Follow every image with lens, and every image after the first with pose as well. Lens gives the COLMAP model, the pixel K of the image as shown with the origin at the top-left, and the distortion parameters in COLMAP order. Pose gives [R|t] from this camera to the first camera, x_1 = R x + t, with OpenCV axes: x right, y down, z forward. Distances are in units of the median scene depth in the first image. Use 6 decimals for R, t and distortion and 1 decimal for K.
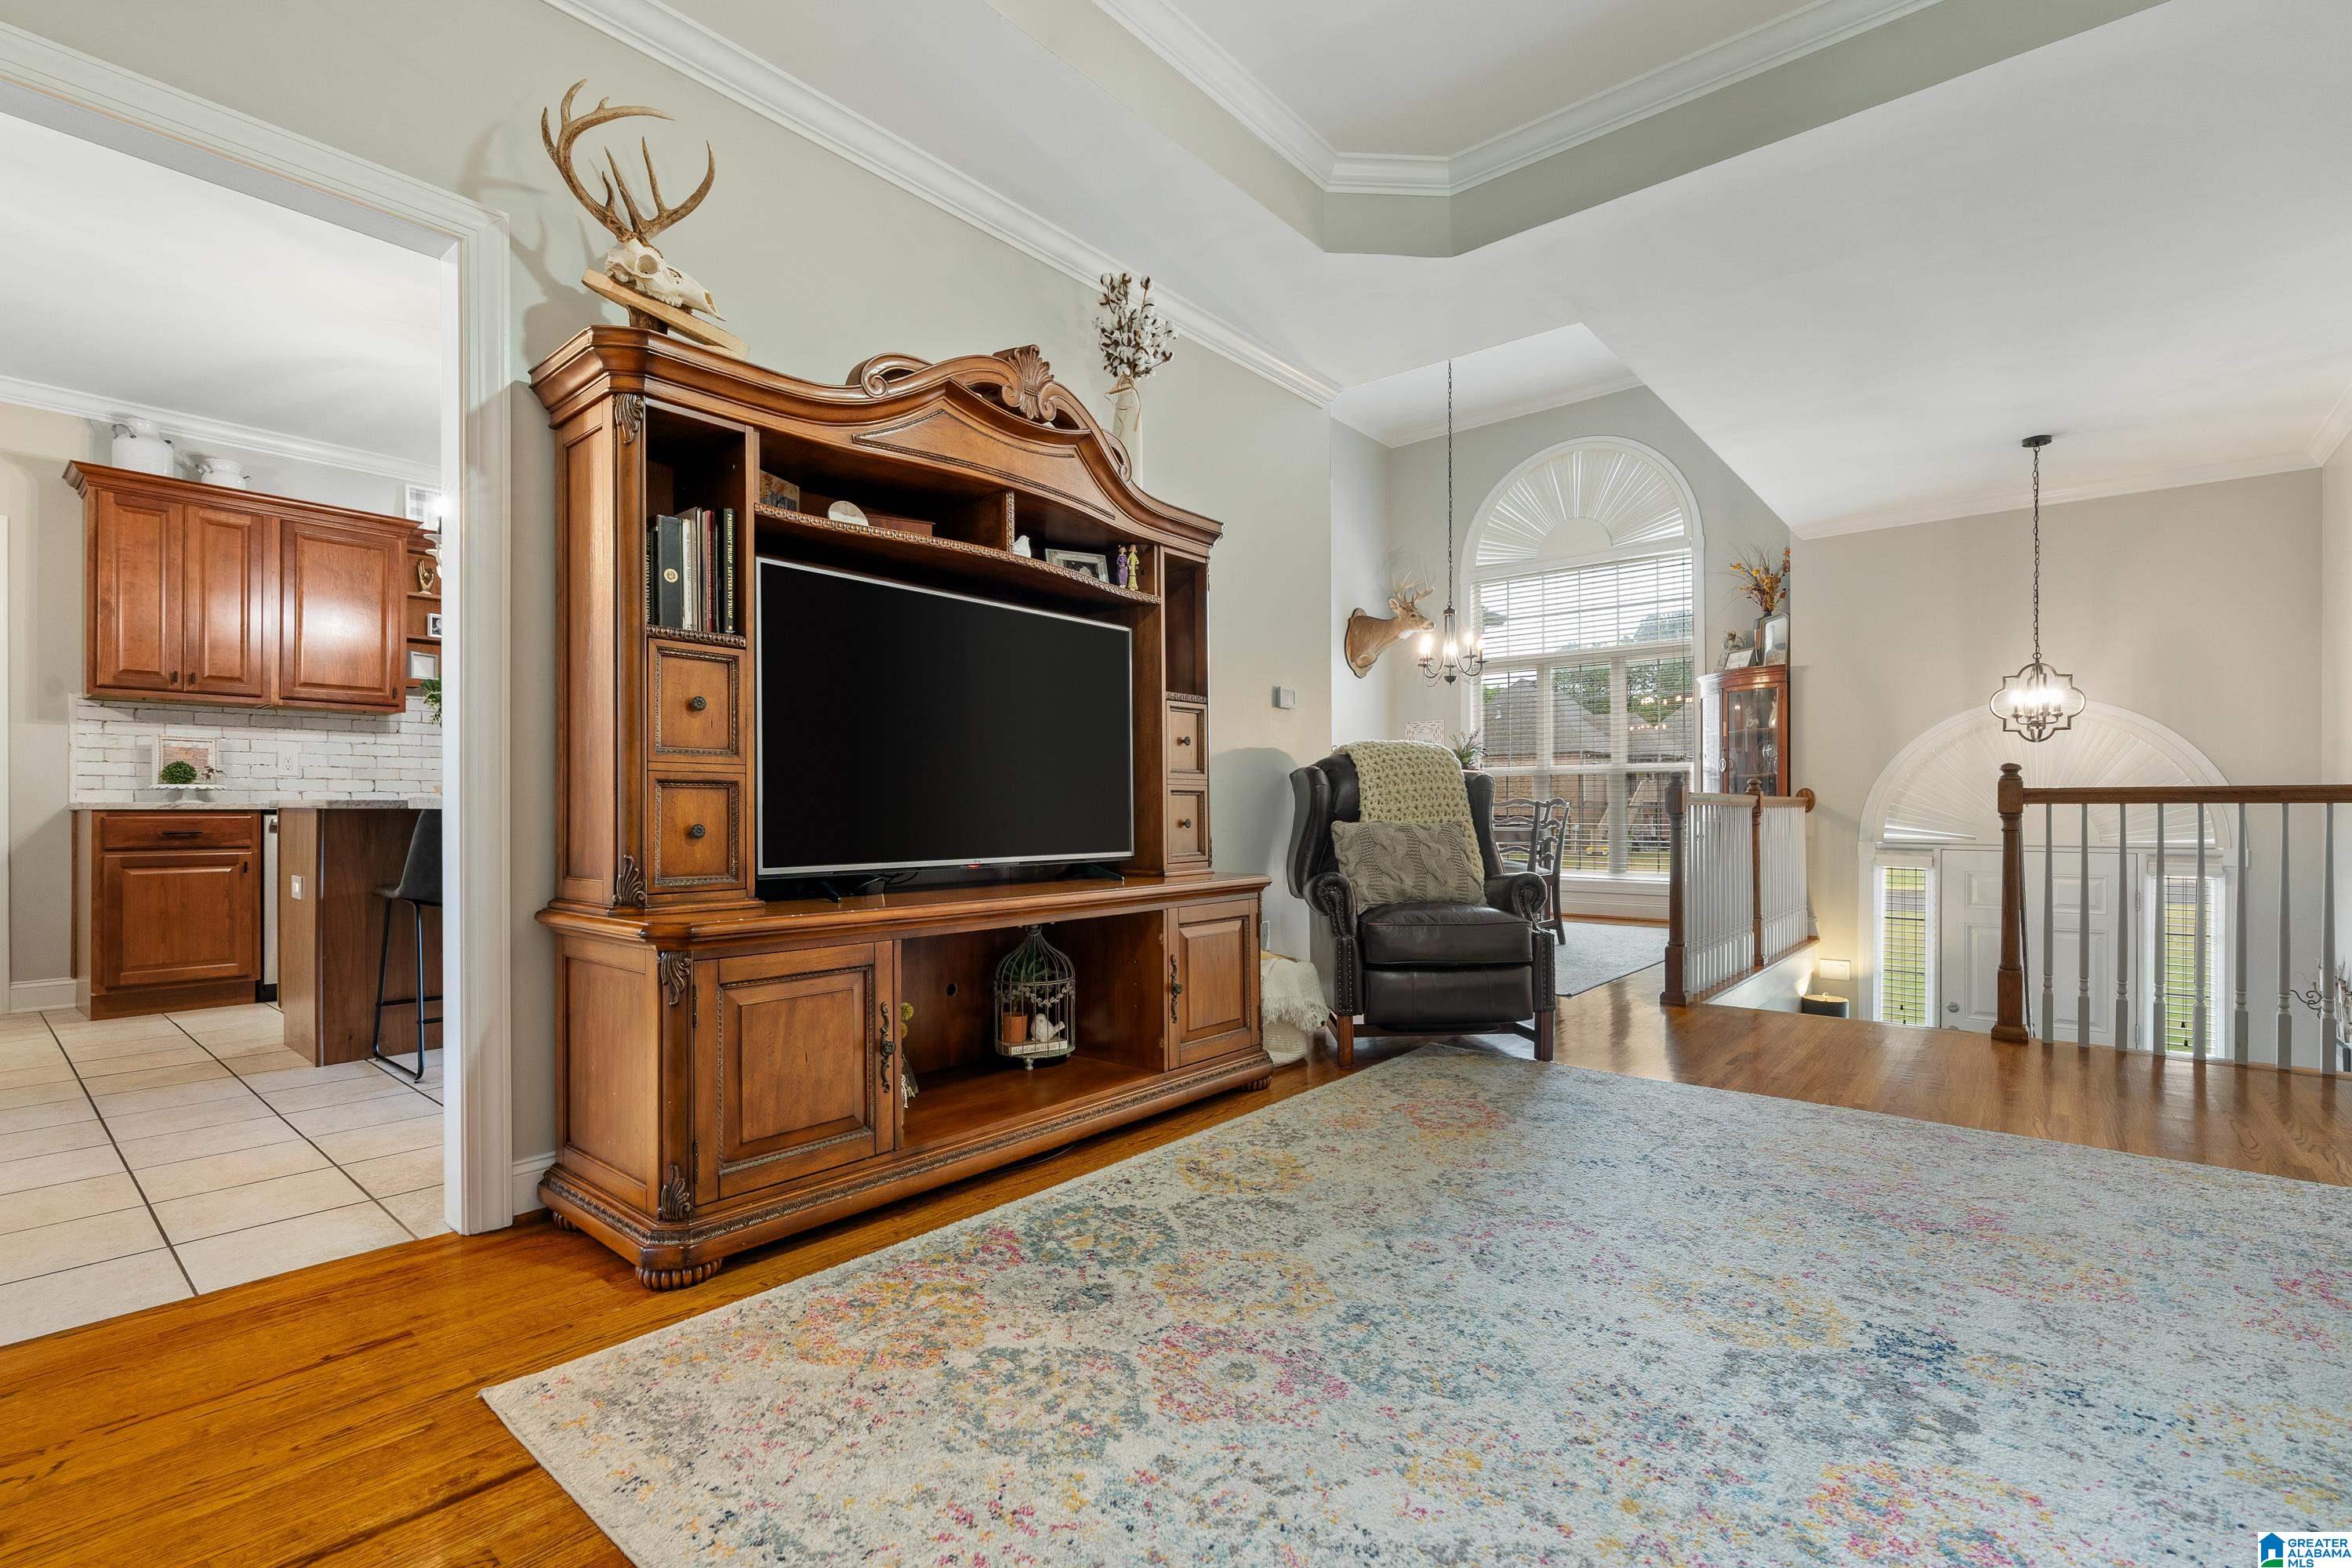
lens RADIAL K [[1063.0, 0, 1185.1], [0, 1063.0, 807.4], [0, 0, 1]] dist [-0.009774, 0.000611]
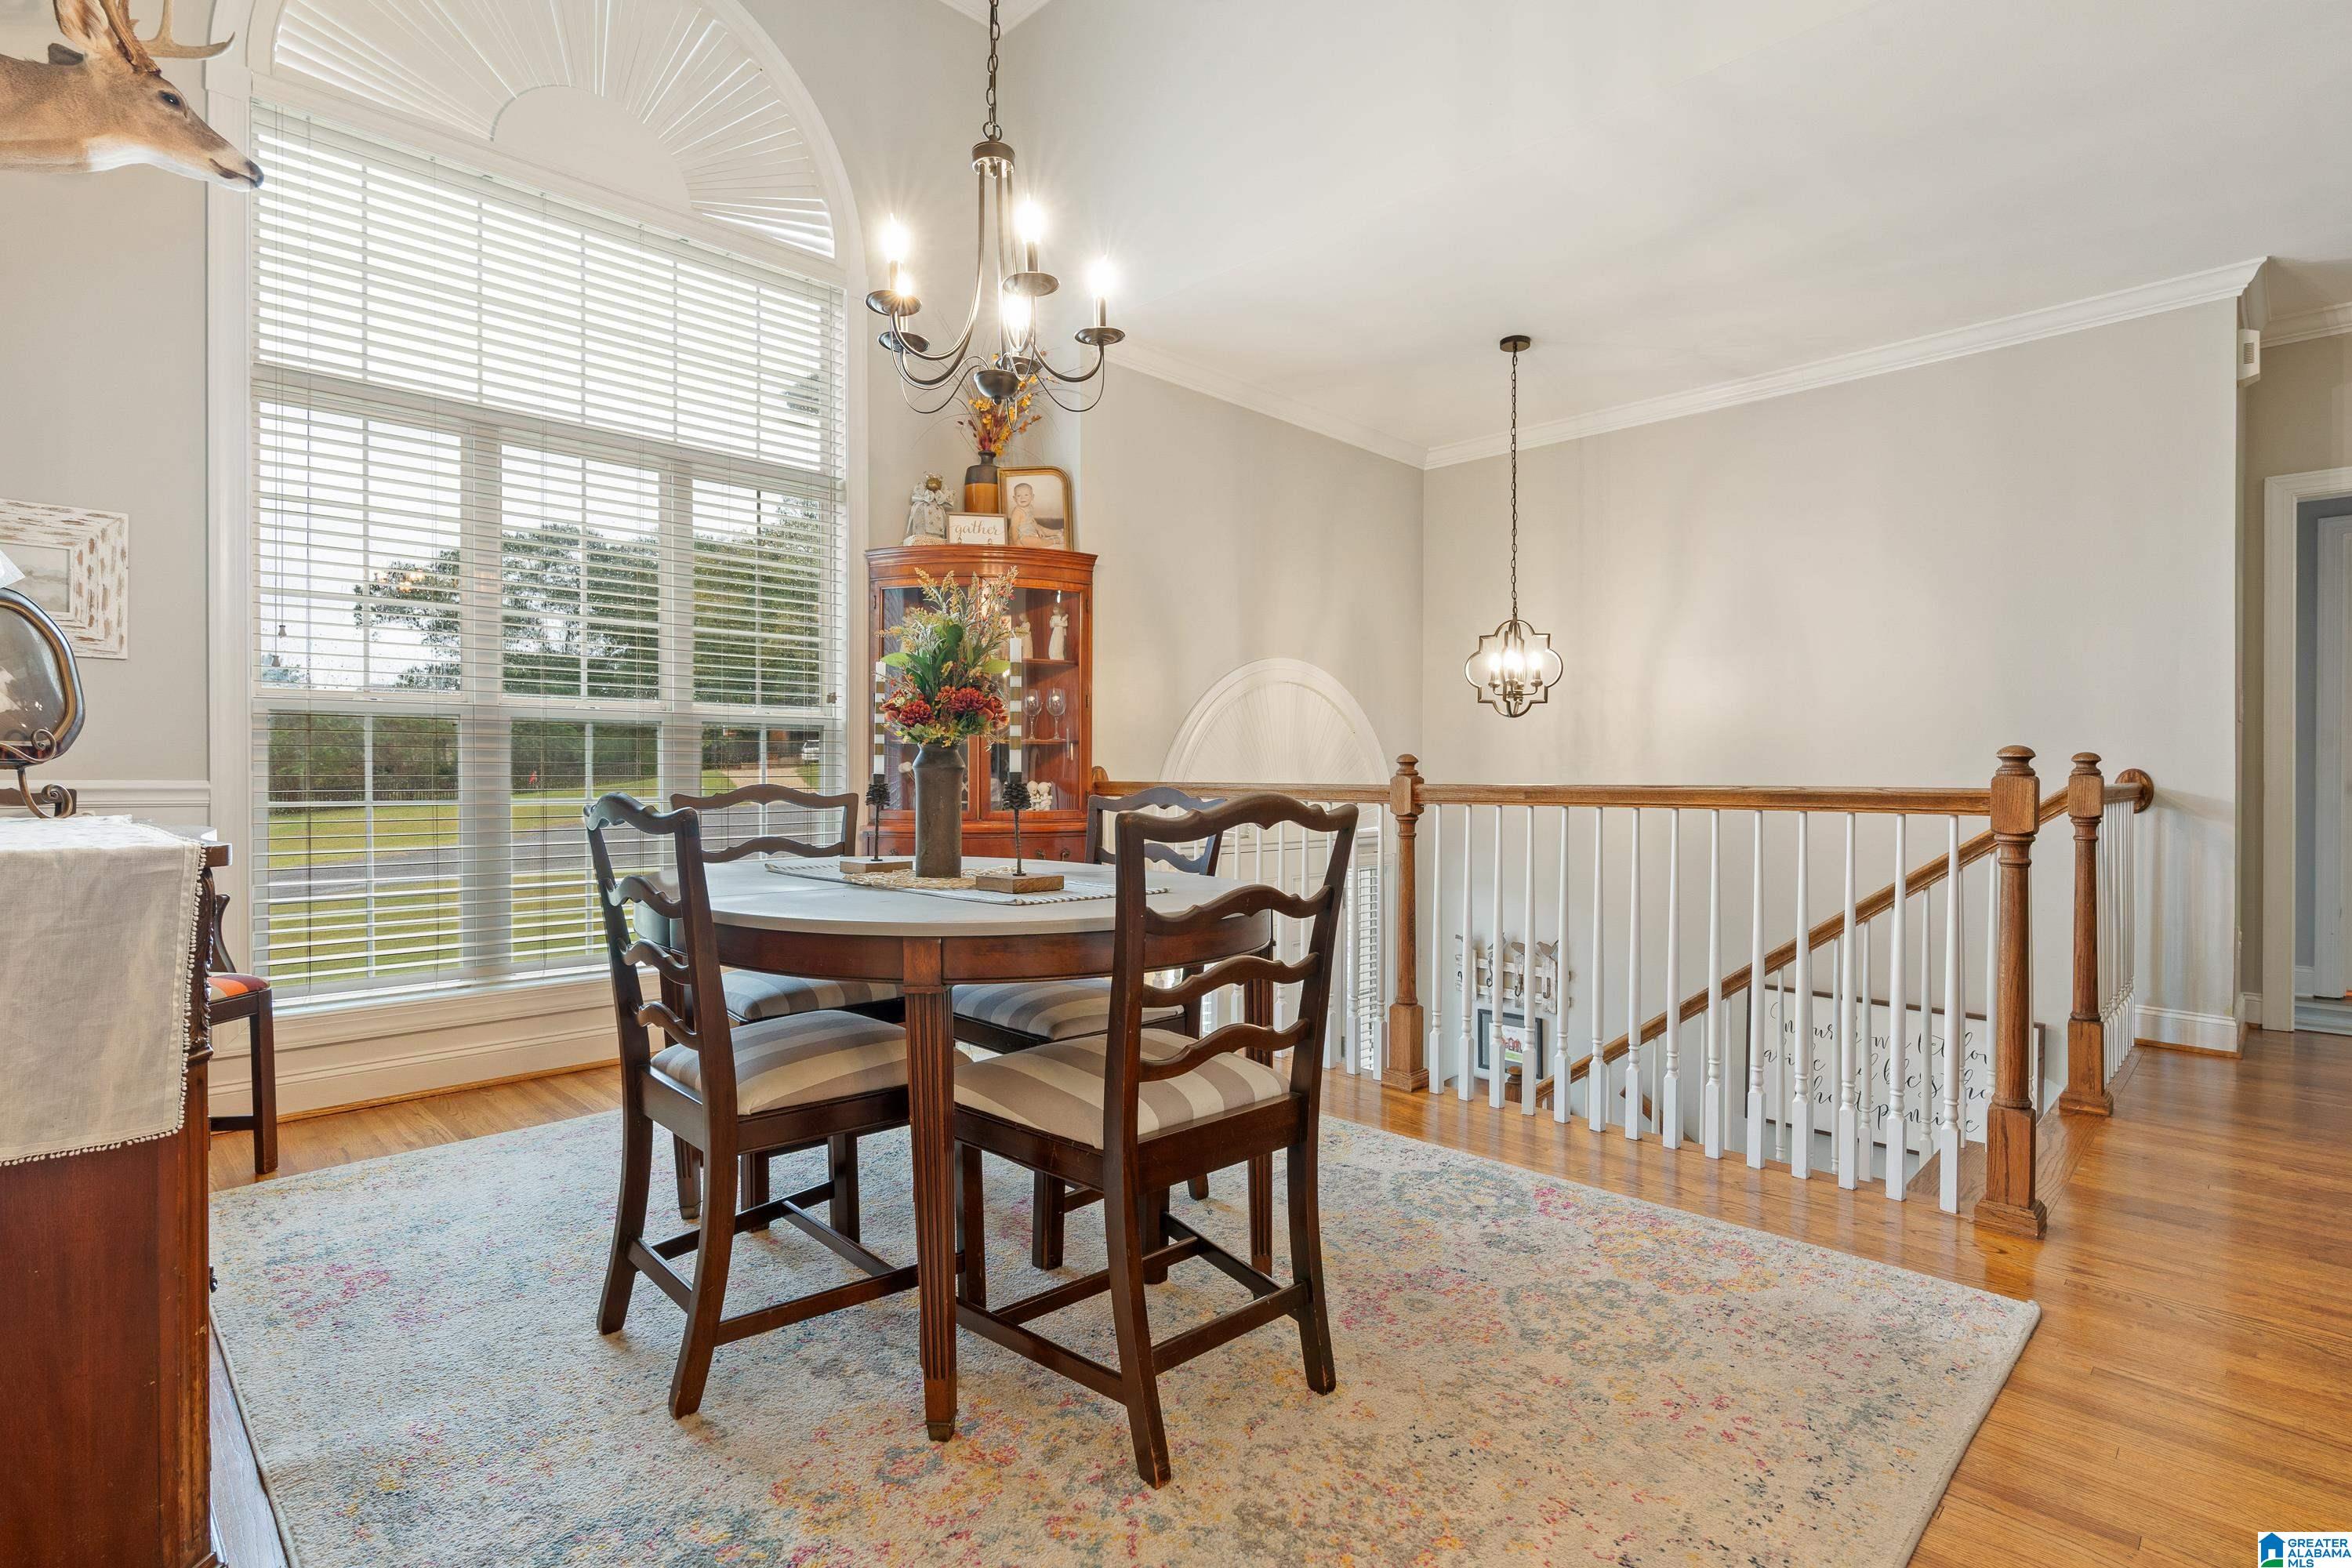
lens RADIAL K [[1119.3, 0, 1177.9], [0, 1119.3, 781.3], [0, 0, 1]] dist [-0.009572, -0.000015]
pose [[0.097051, -0.001958, 0.995277, -0.048504], [-0.003581, 0.999991, 0.002316, -0.011161], [-0.995273, -0.003789, 0.097043, 0.888224]]
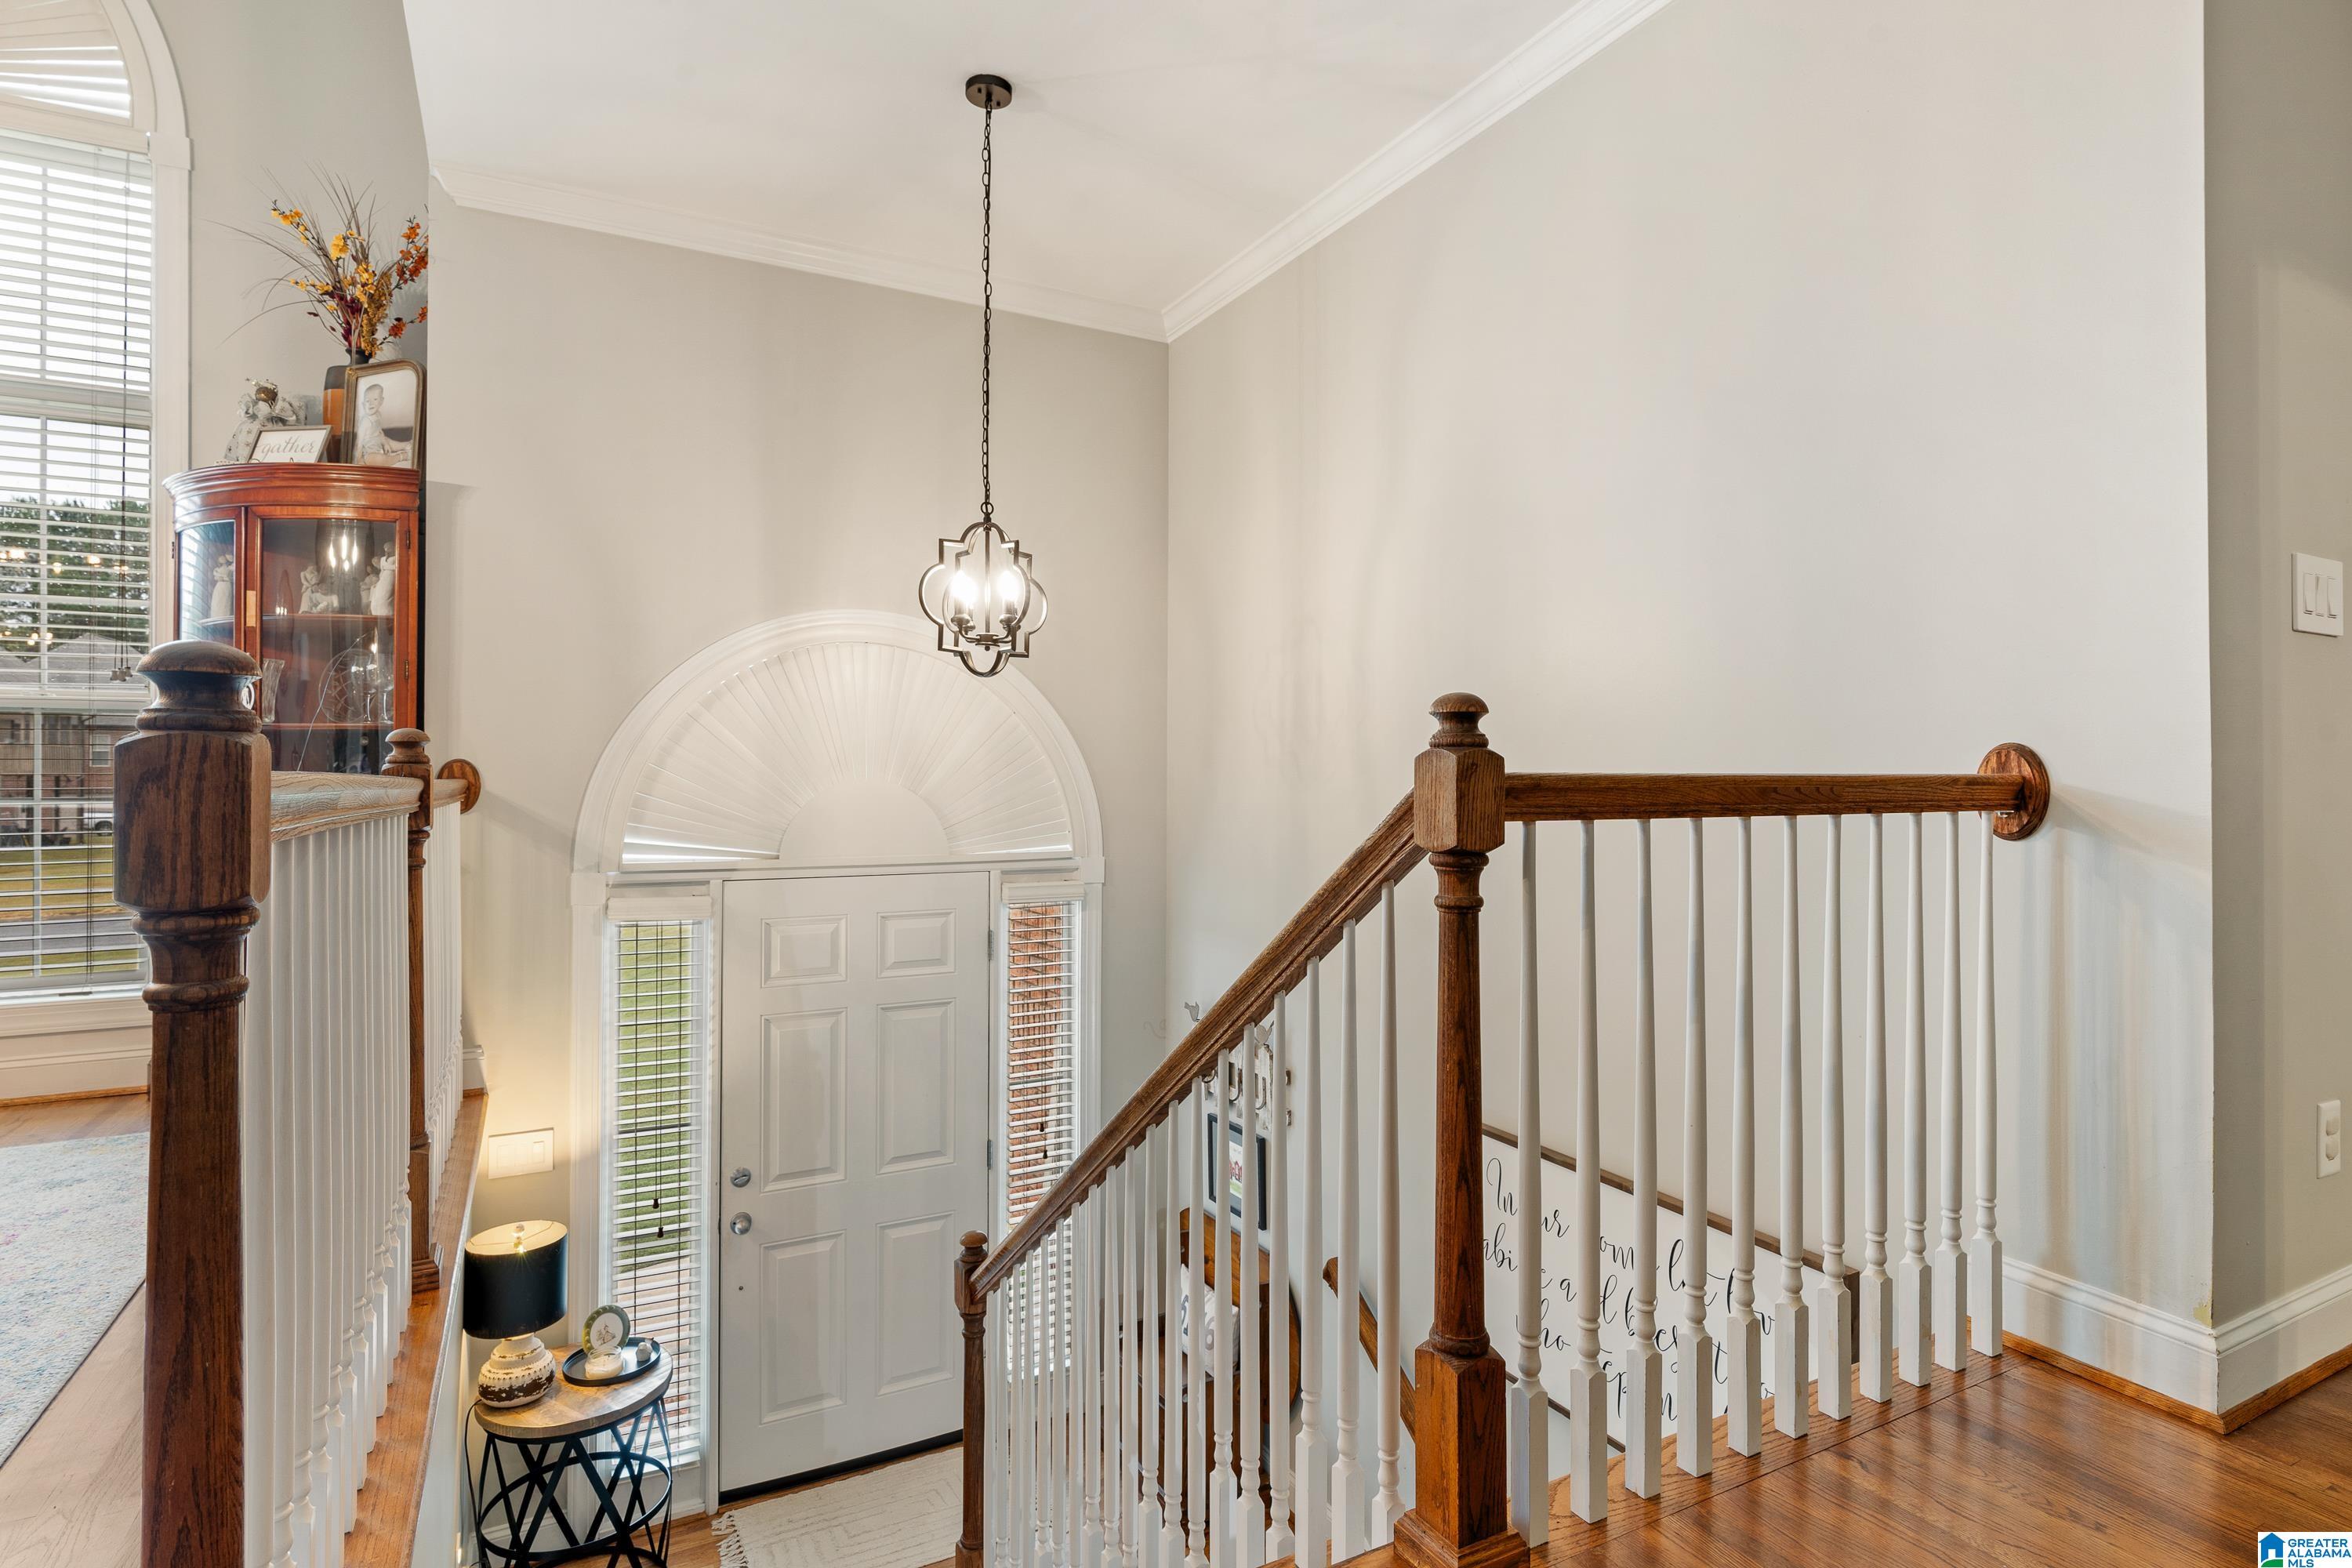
lens RADIAL K [[1177.0, 0, 1172.2], [0, 1177.0, 773.7], [0, 0, 1]] dist [-0.011337, 0.003520]
pose [[0.371219, 0.008650, 0.928505, 0.238419], [-0.000873, 0.999959, -0.008967, -0.007808], [-0.928545, 0.002518, 0.371212, 0.536192]]
